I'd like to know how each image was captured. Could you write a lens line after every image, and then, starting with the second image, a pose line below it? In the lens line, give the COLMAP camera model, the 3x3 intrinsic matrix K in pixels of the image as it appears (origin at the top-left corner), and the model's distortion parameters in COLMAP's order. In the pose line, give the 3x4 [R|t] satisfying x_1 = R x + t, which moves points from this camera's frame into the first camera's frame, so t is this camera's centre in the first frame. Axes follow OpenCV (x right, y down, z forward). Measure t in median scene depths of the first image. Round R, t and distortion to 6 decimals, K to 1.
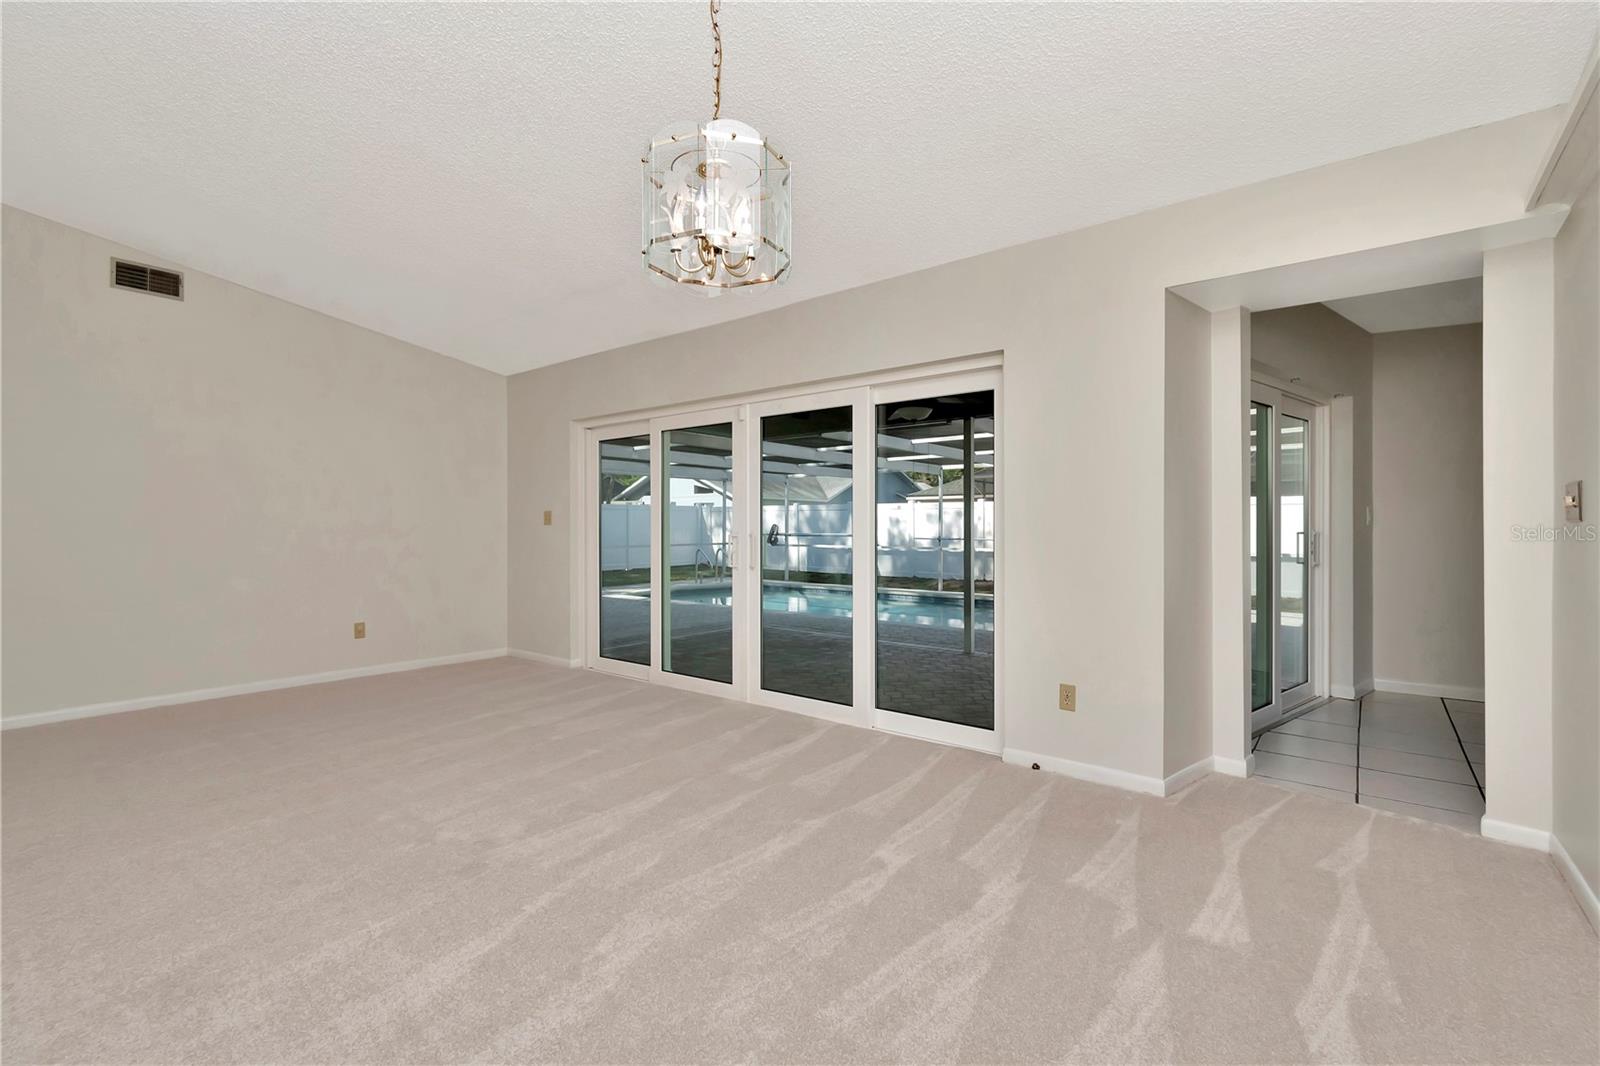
lens RADIAL K [[703.9, 0, 804.6], [0, 703.9, 535.7], [0, 0, 1]] dist [0.001735, 0.000097]
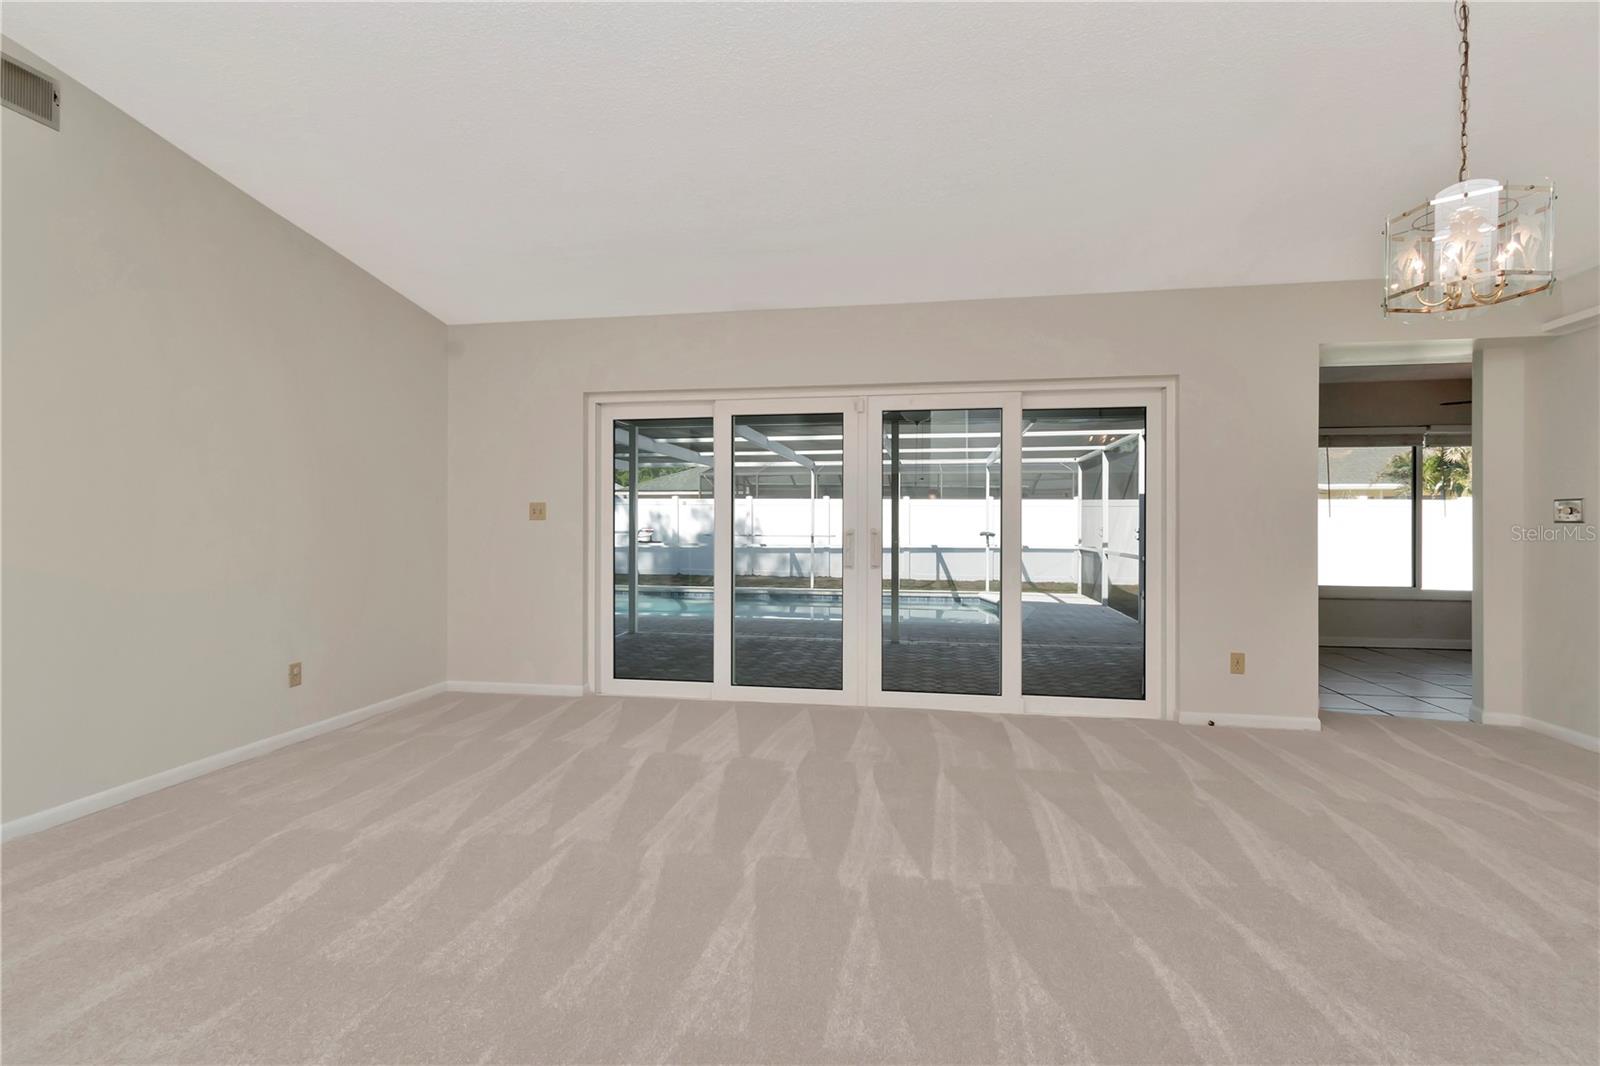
lens RADIAL K [[707.6, 0, 803.6], [0, 707.6, 522.6], [0, 0, 1]] dist [0.000735, 0.000051]
pose [[0.874828, 0.003777, 0.484419, -0.534531], [0.001836, 0.999937, -0.011113, -0.003206], [-0.484431, 0.010612, 0.874765, 0.165832]]
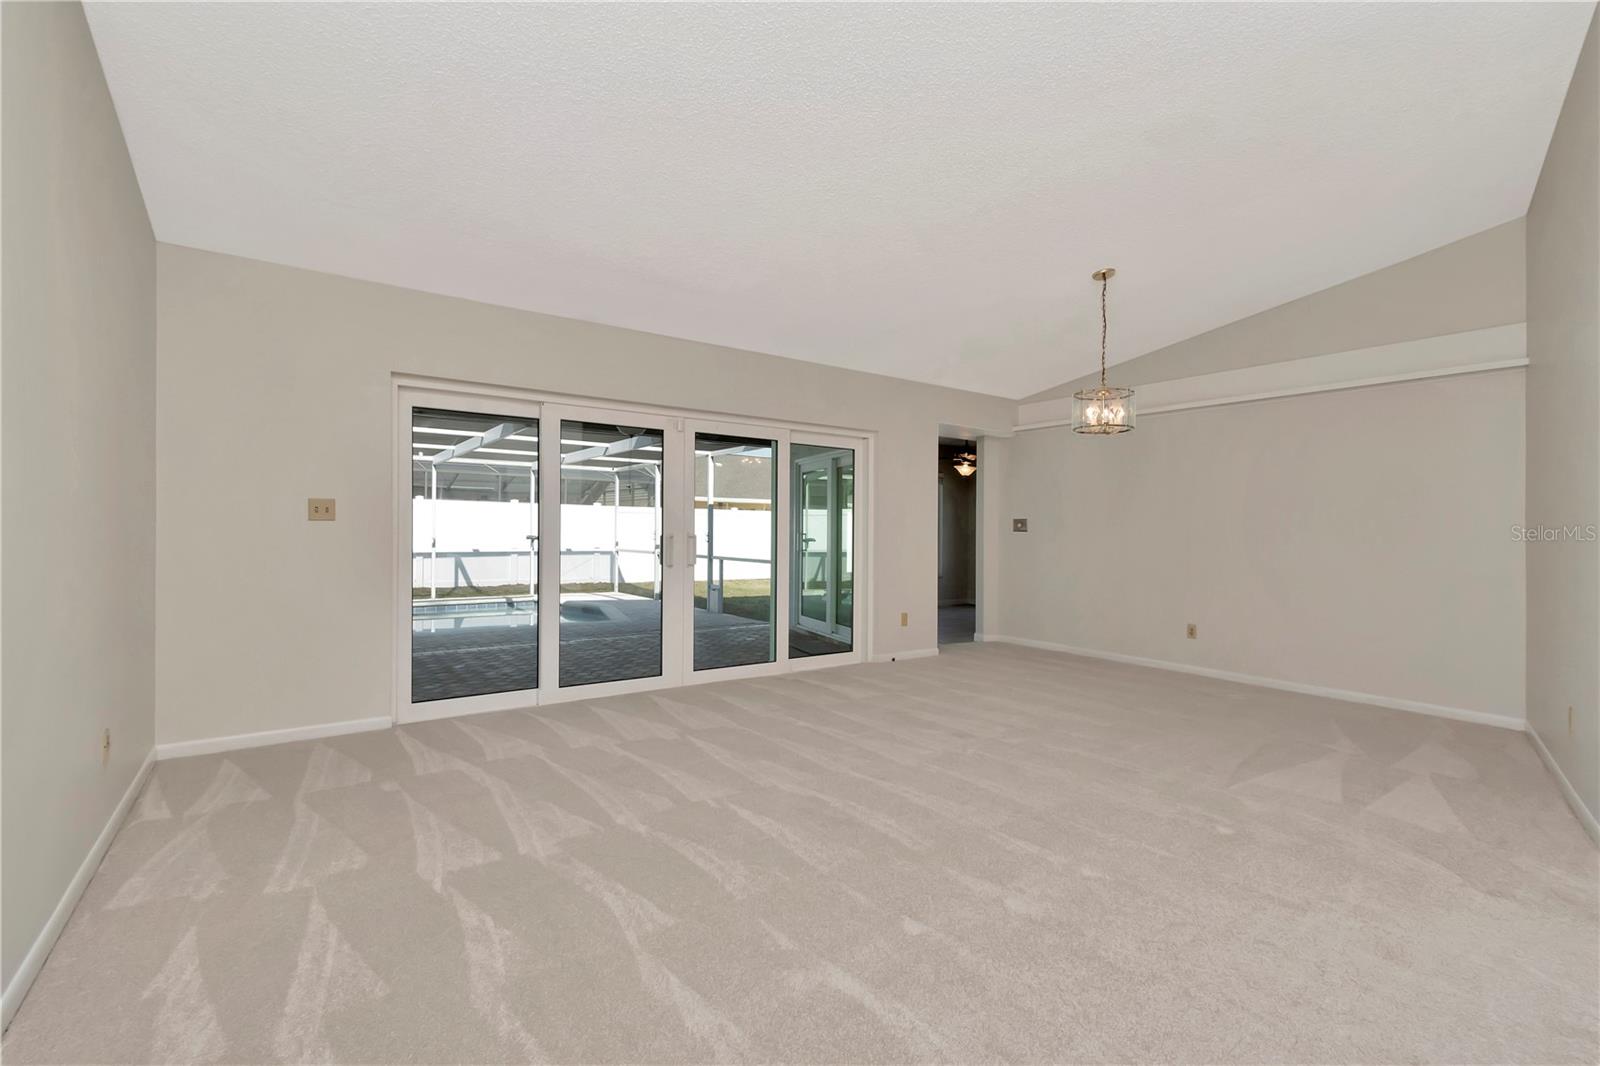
lens RADIAL K [[712.9, 0, 802.3], [0, 712.9, 531.8], [0, 0, 1]] dist [0.002893, -0.000286]
pose [[0.273083, 0.002543, 0.961987, -0.952374], [-0.000709, 0.999997, -0.002442, -0.003911], [-0.961990, -0.000016, 0.273084, 0.436569]]
